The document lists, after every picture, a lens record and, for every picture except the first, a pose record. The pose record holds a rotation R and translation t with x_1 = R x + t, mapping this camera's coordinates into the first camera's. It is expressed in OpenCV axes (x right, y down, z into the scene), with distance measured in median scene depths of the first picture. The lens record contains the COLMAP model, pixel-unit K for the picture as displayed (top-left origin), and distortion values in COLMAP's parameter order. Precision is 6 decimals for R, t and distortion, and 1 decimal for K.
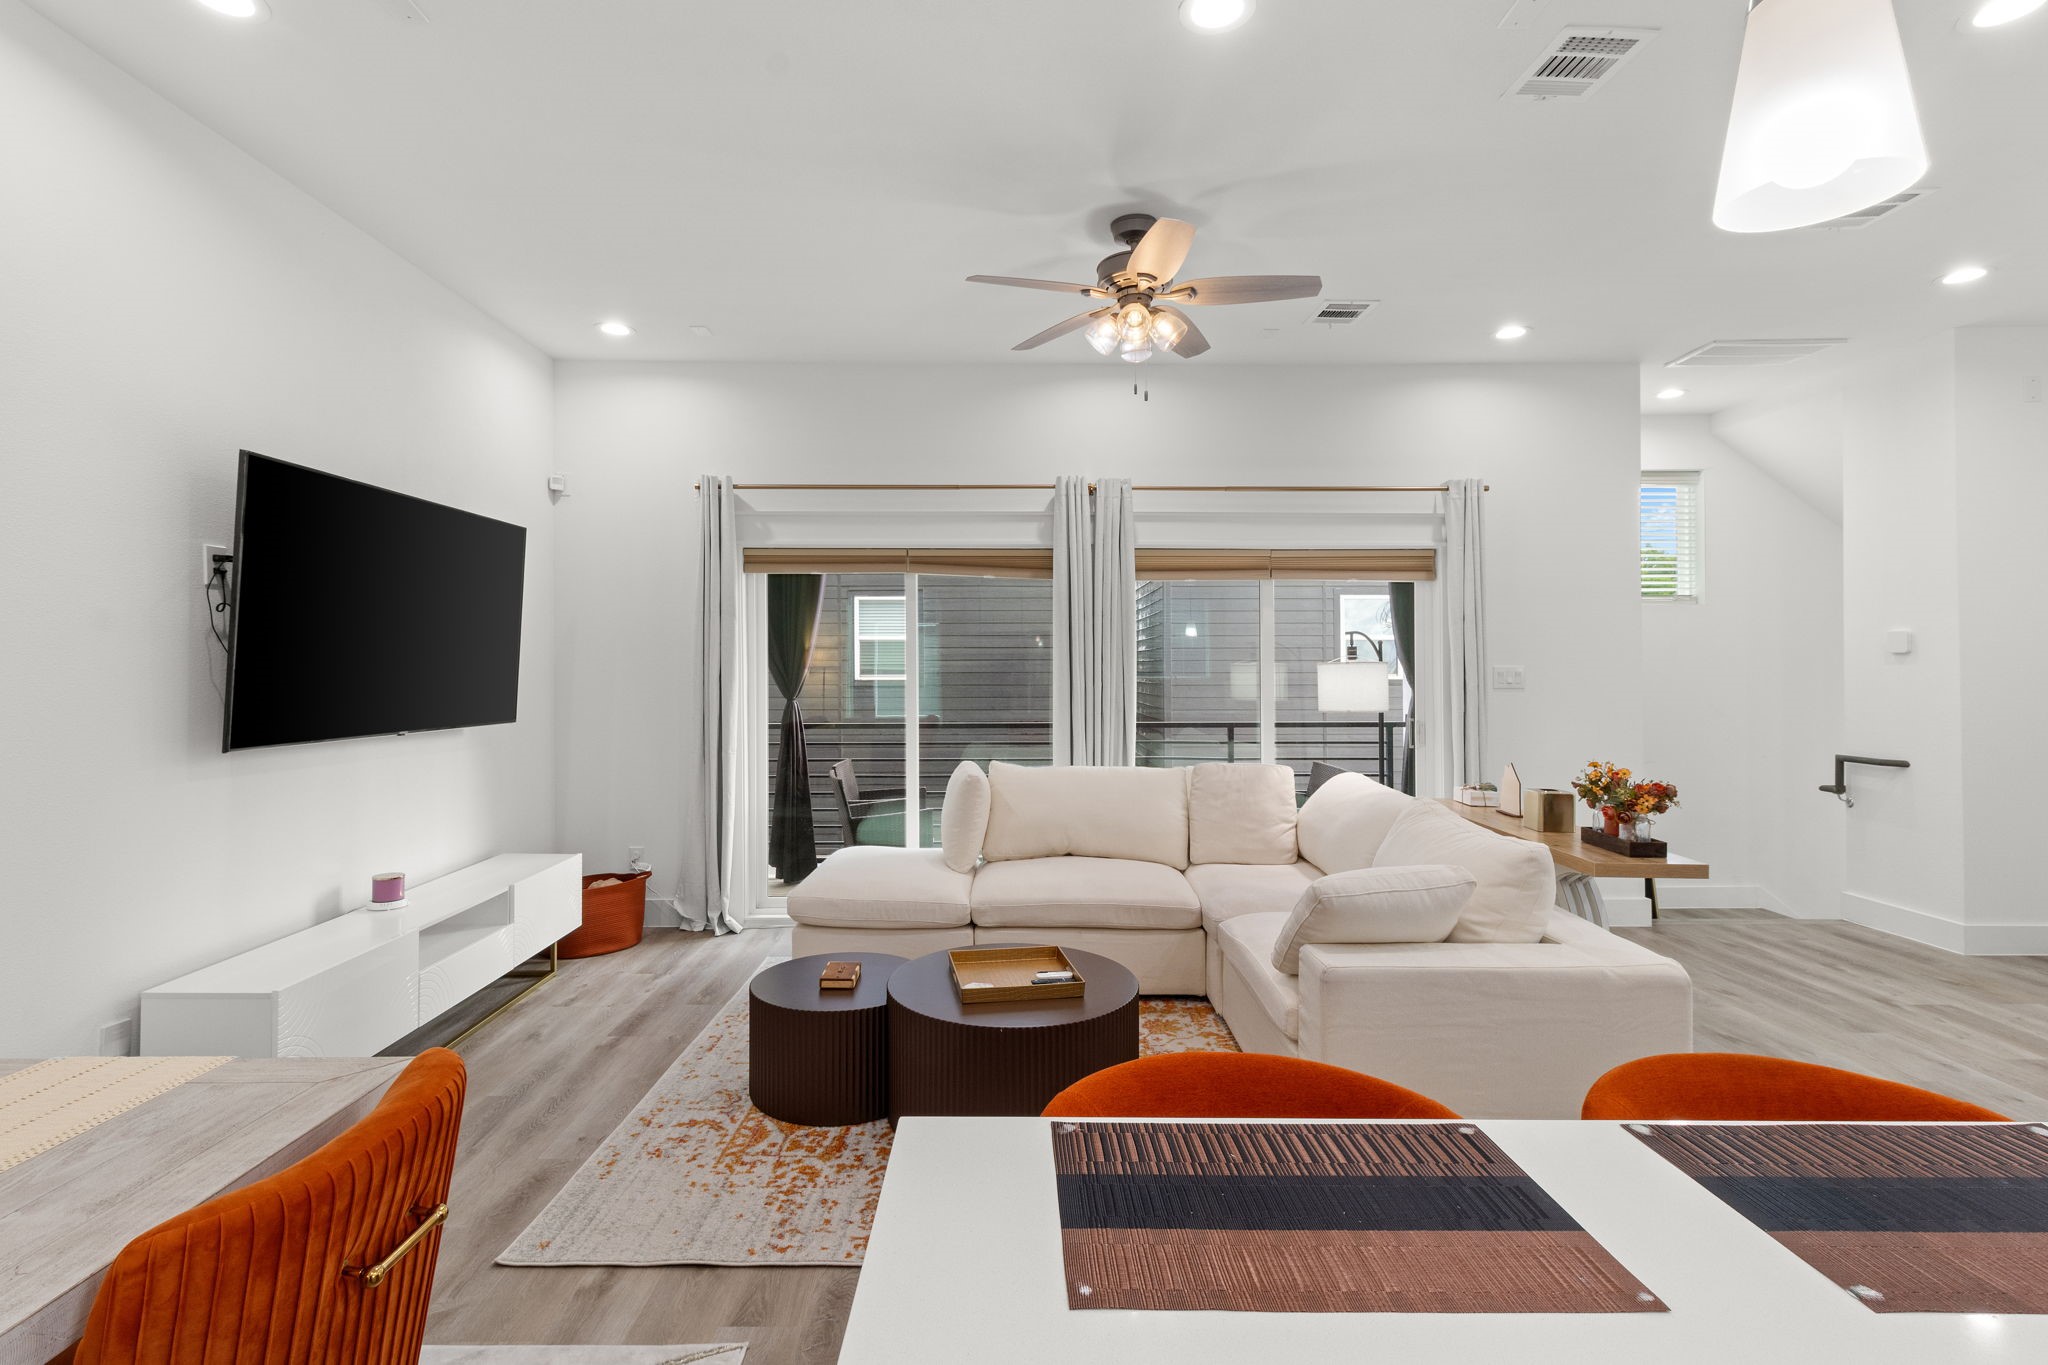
lens RADIAL K [[964.2, 0, 1020.3], [0, 964.2, 648.0], [0, 0, 1]] dist [0.000465, -0.000183]
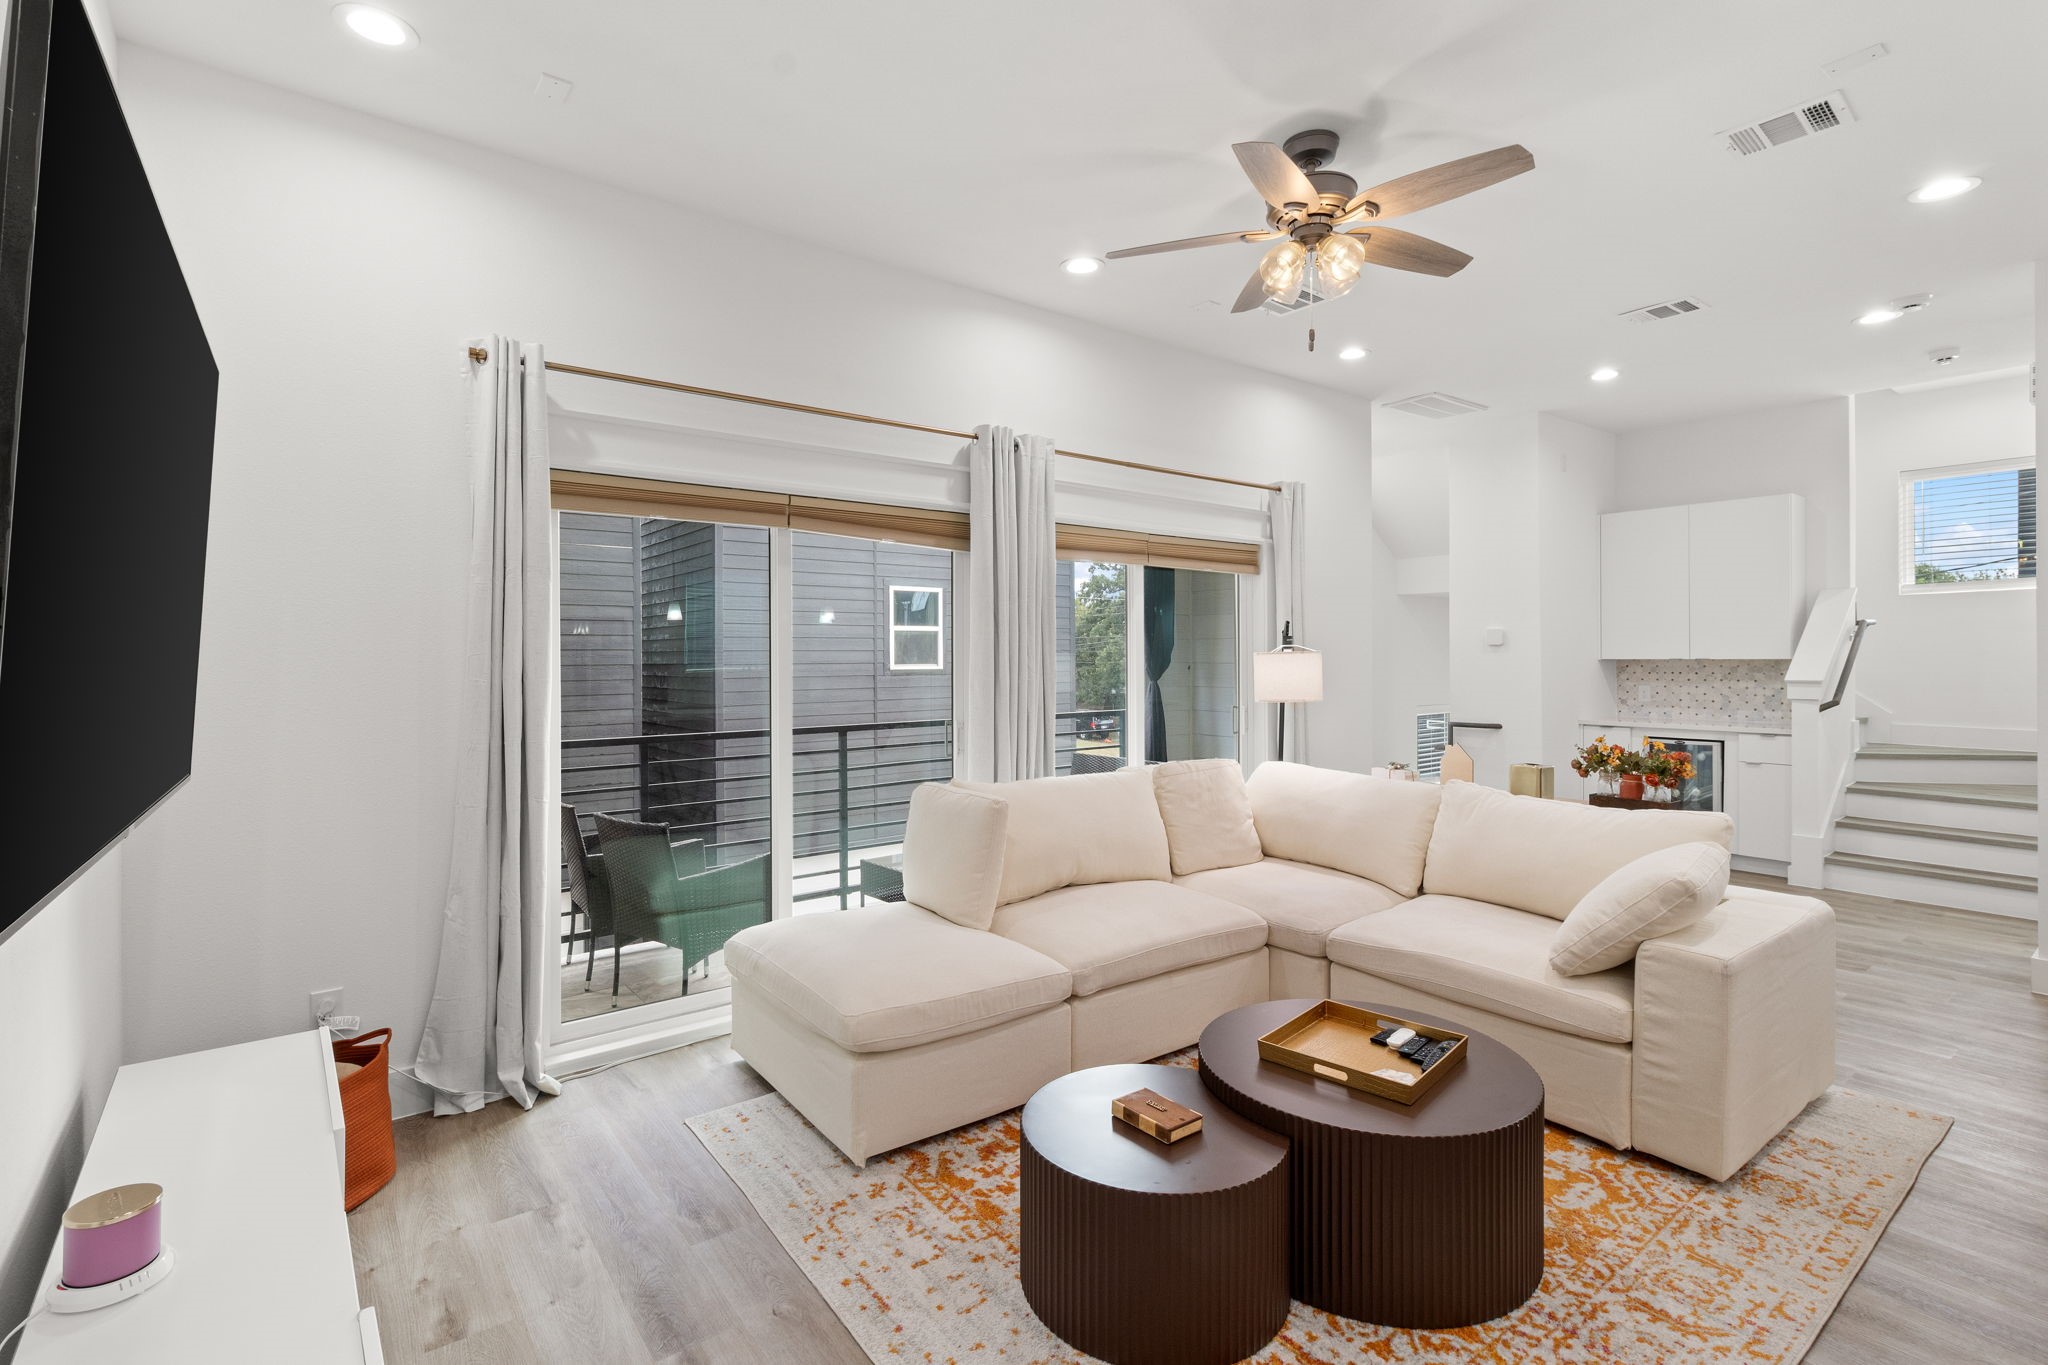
lens RADIAL K [[950.4, 0, 985.4], [0, 950.4, 647.7], [0, 0, 1]] dist [-0.000798, -0.000126]
pose [[0.790494, 0.001822, 0.612467, -0.453849], [-0.007846, 0.999944, 0.007152, 0.004781], [-0.612420, -0.010459, 0.790464, 0.362136]]
